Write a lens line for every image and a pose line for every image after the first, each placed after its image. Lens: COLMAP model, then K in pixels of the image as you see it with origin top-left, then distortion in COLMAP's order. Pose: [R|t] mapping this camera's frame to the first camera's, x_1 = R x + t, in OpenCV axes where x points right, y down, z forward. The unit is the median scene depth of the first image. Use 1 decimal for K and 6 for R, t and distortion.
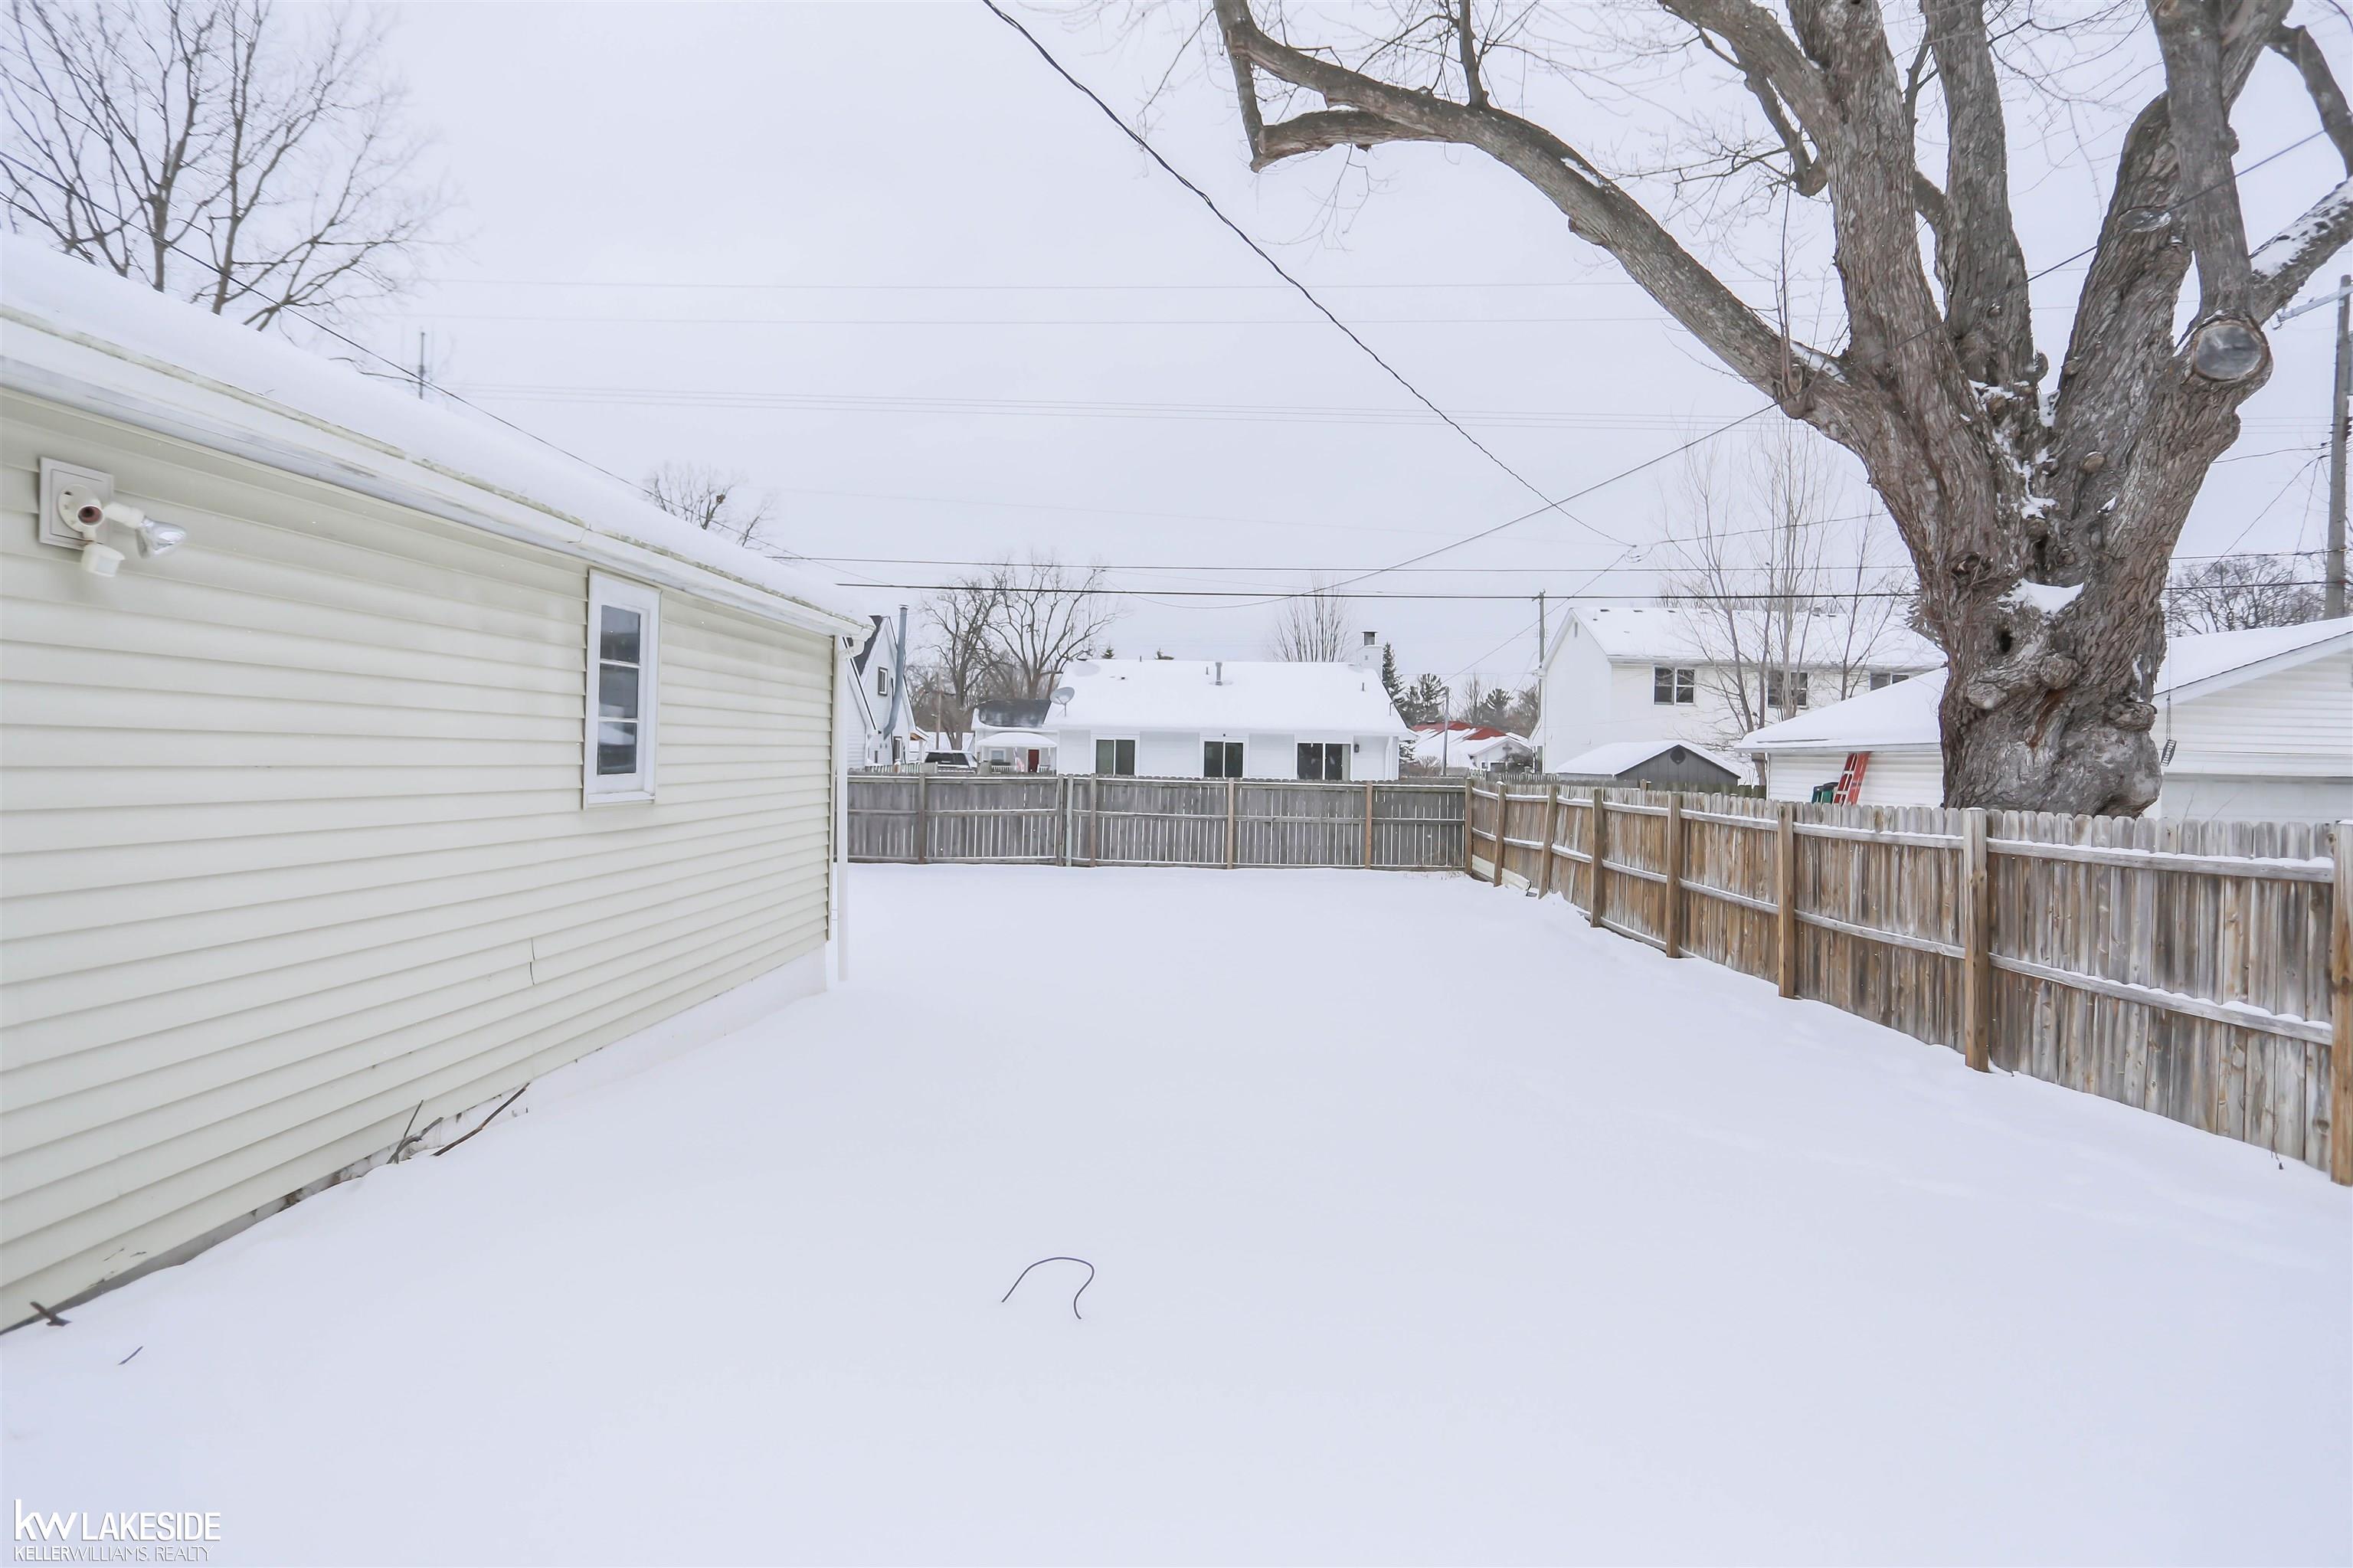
lens RADIAL K [[1259.6, 0, 1177.7], [0, 1259.6, 765.9], [0, 0, 1]] dist [-0.075452, 0.036801]
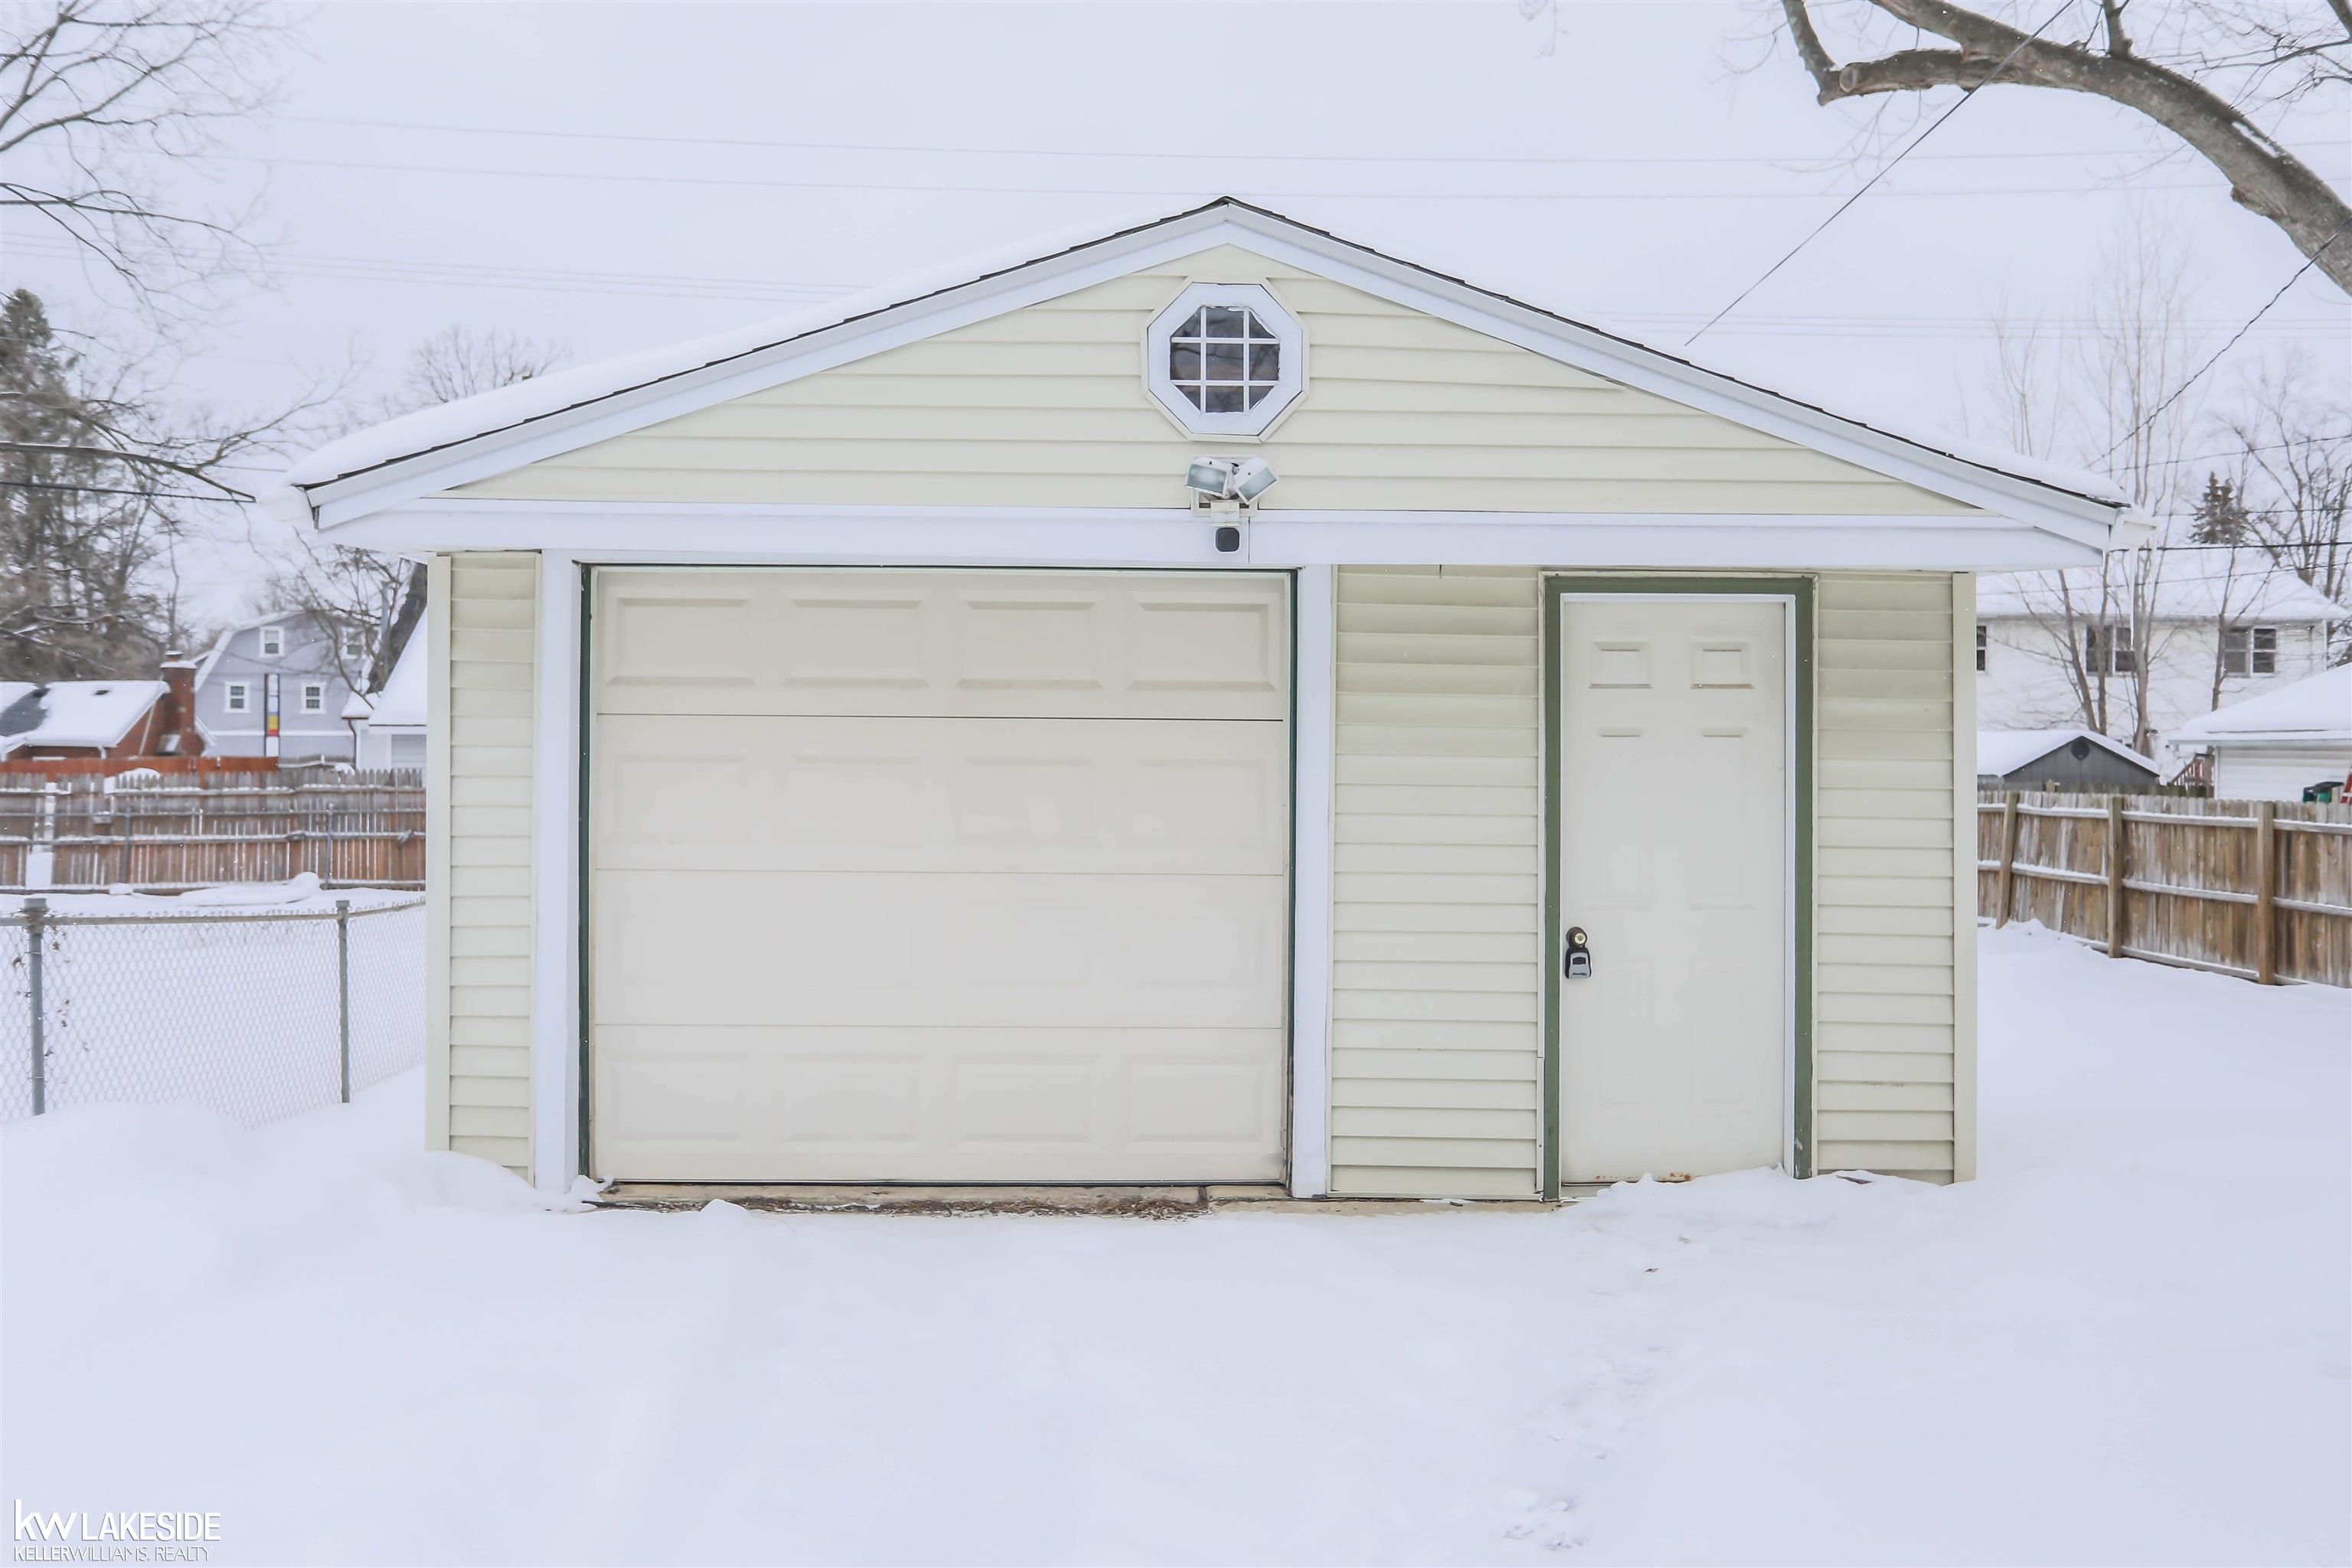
lens RADIAL K [[1850.8, 0, 1176.0], [0, 1850.8, 784.0], [0, 0, 1]] dist [-0.015785, -0.007432]
pose [[0.999267, -0.015317, 0.035095, -0.450593], [0.014893, 0.999813, 0.012318, -0.019401], [-0.035277, -0.011786, 0.999308, -0.301665]]
